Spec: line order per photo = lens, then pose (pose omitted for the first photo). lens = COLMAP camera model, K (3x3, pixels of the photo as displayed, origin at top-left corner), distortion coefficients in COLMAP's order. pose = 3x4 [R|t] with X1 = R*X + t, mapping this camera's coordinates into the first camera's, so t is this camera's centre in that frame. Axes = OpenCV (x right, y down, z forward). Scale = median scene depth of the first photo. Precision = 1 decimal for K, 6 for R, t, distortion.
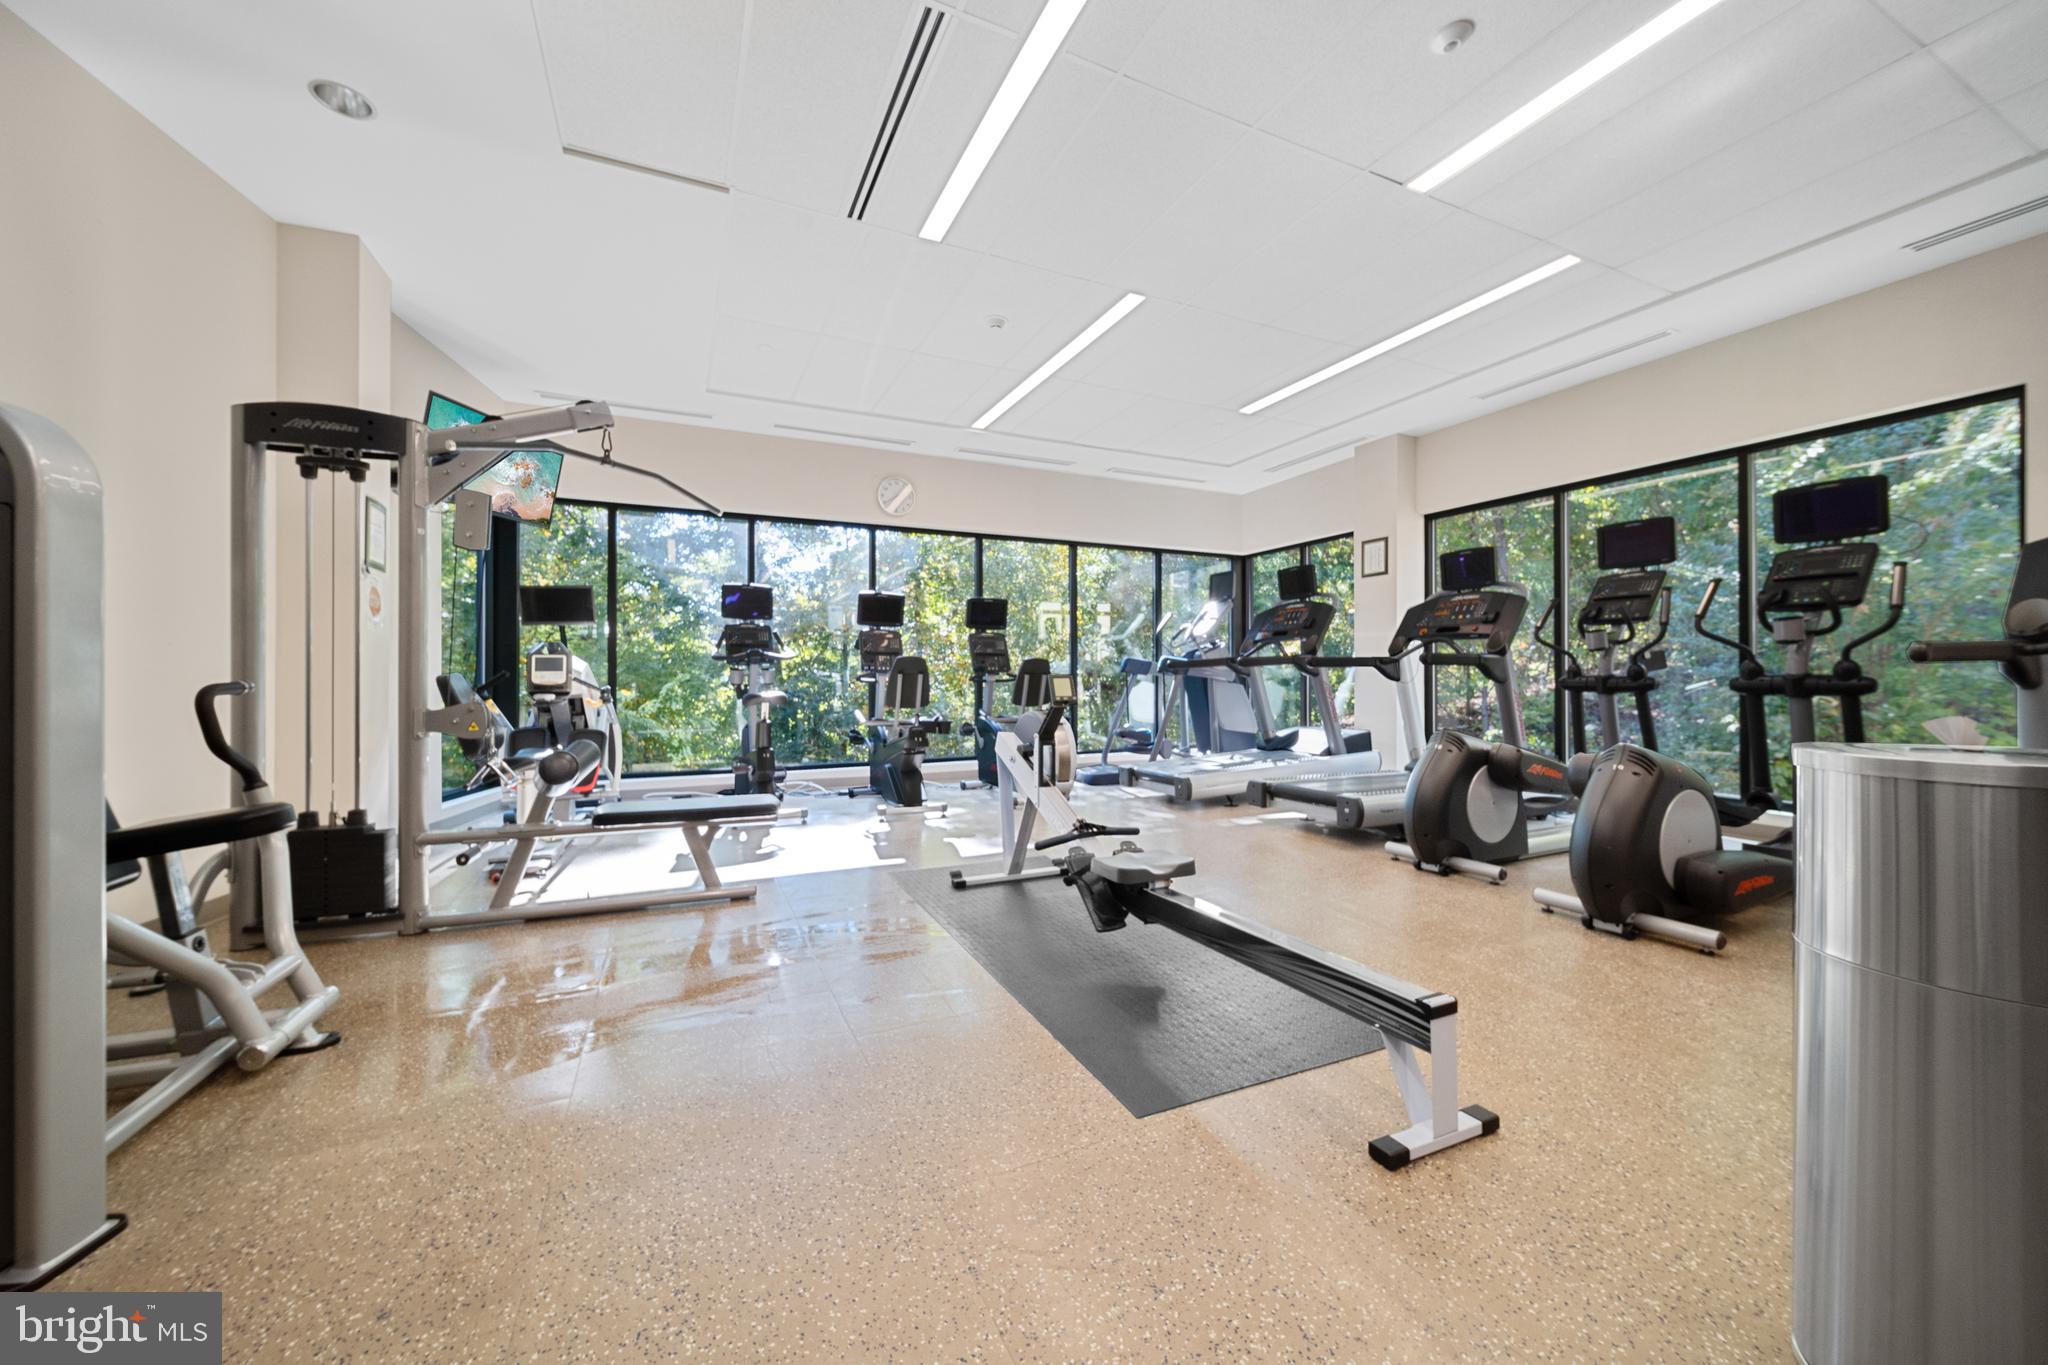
lens RADIAL K [[751.5, 0, 1023.9], [0, 751.5, 680.0], [0, 0, 1]] dist [0.001442, -0.001022]
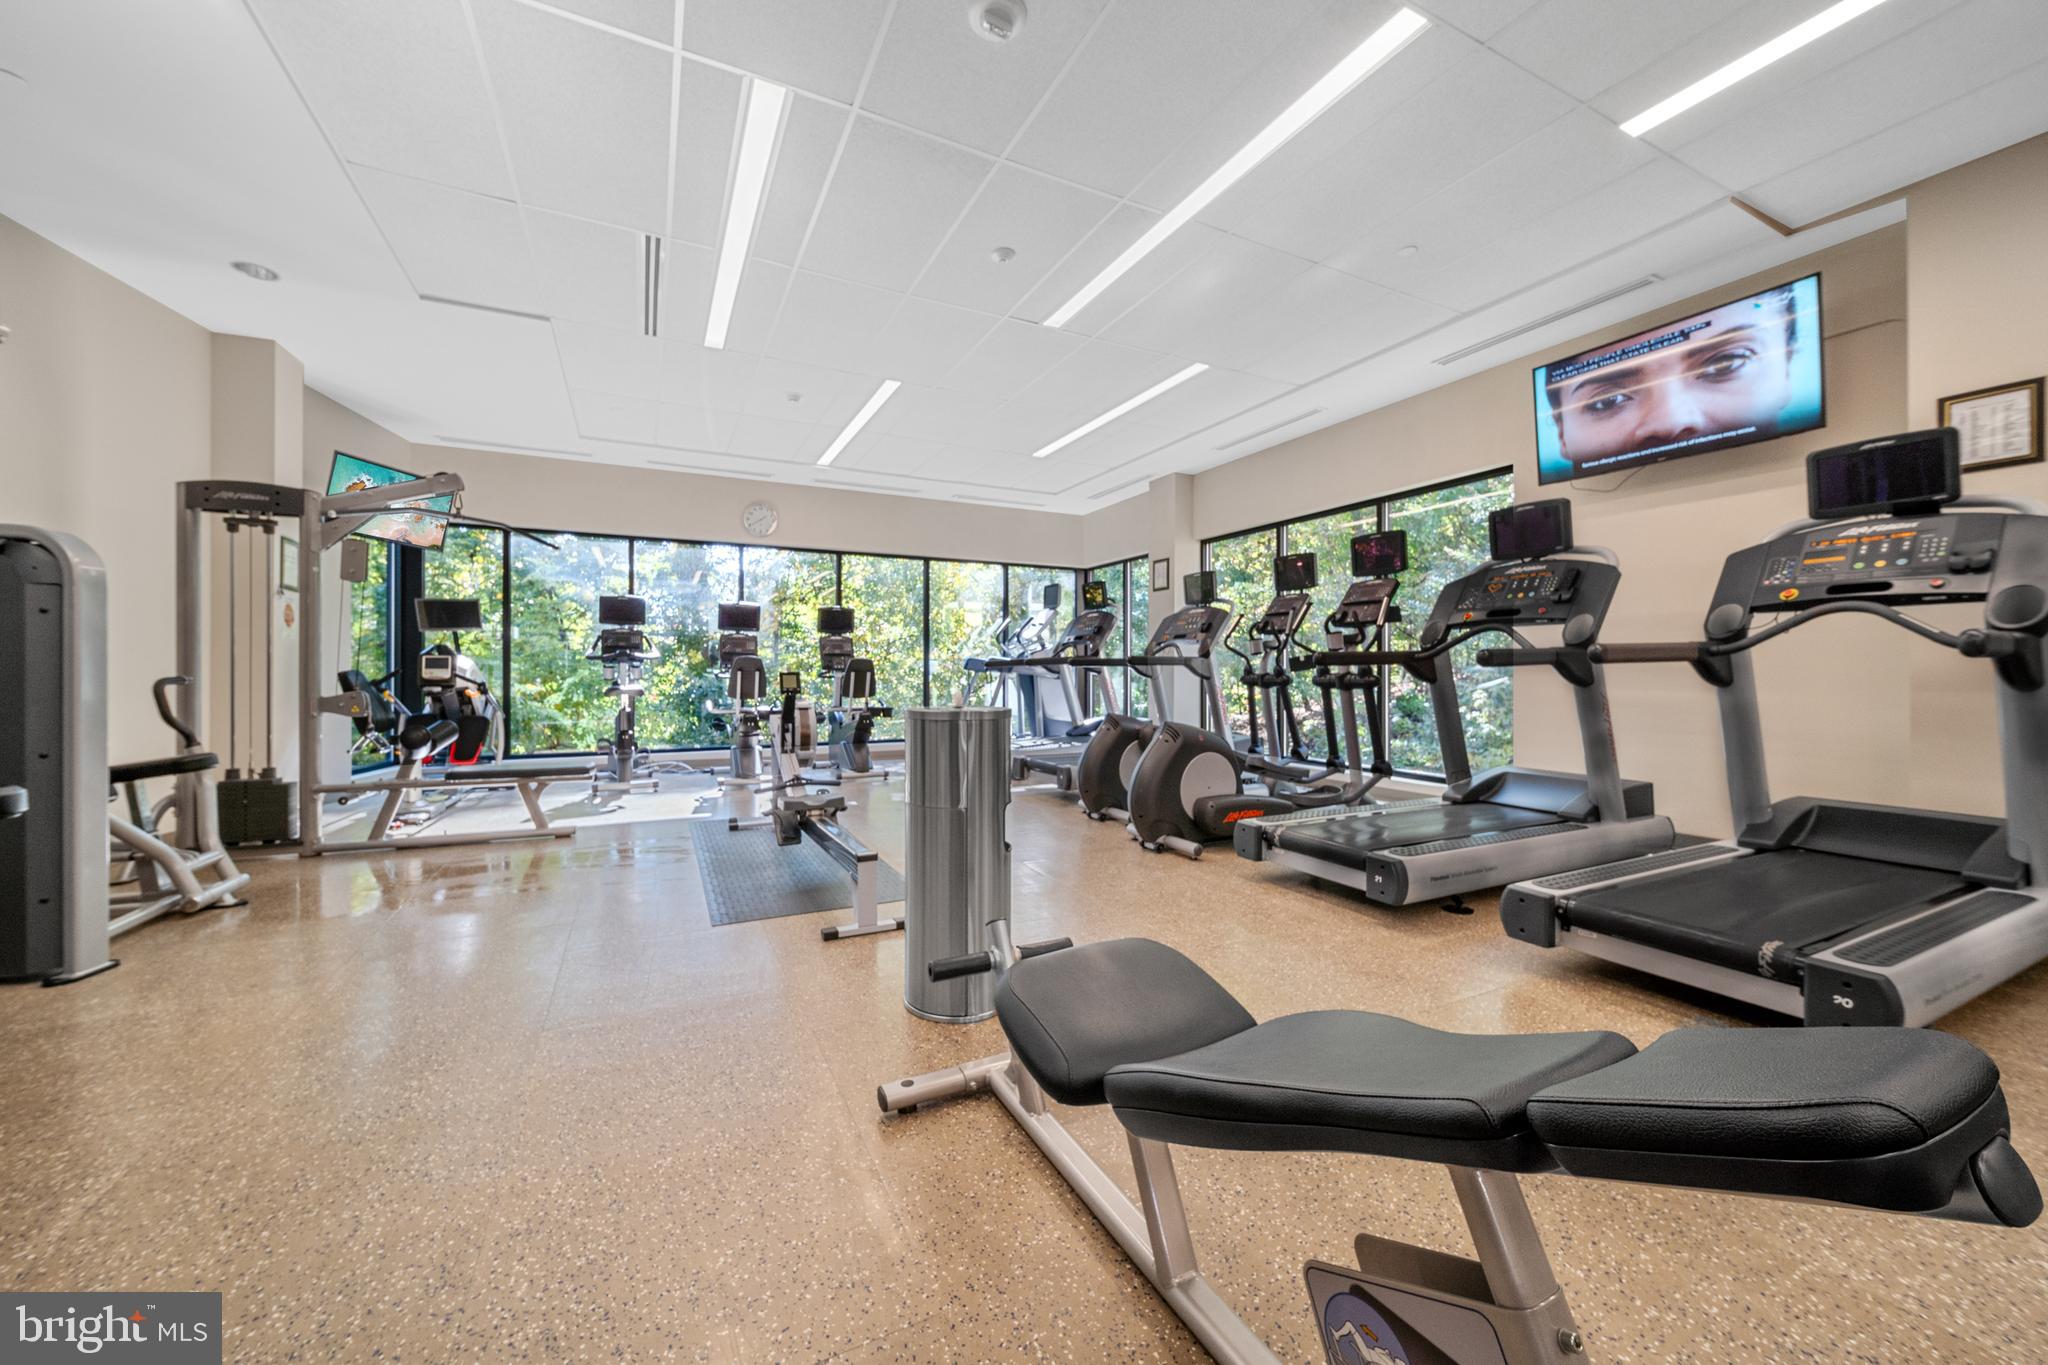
lens RADIAL K [[751.5, 0, 1017.9], [0, 751.5, 678.7], [0, 0, 1]] dist [0.001442, -0.001022]
pose [[0.999529, 0.001860, 0.030639, 0.433094], [-0.001952, 0.999994, 0.002994, -0.000486], [-0.030633, -0.003053, 0.999526, -0.412667]]
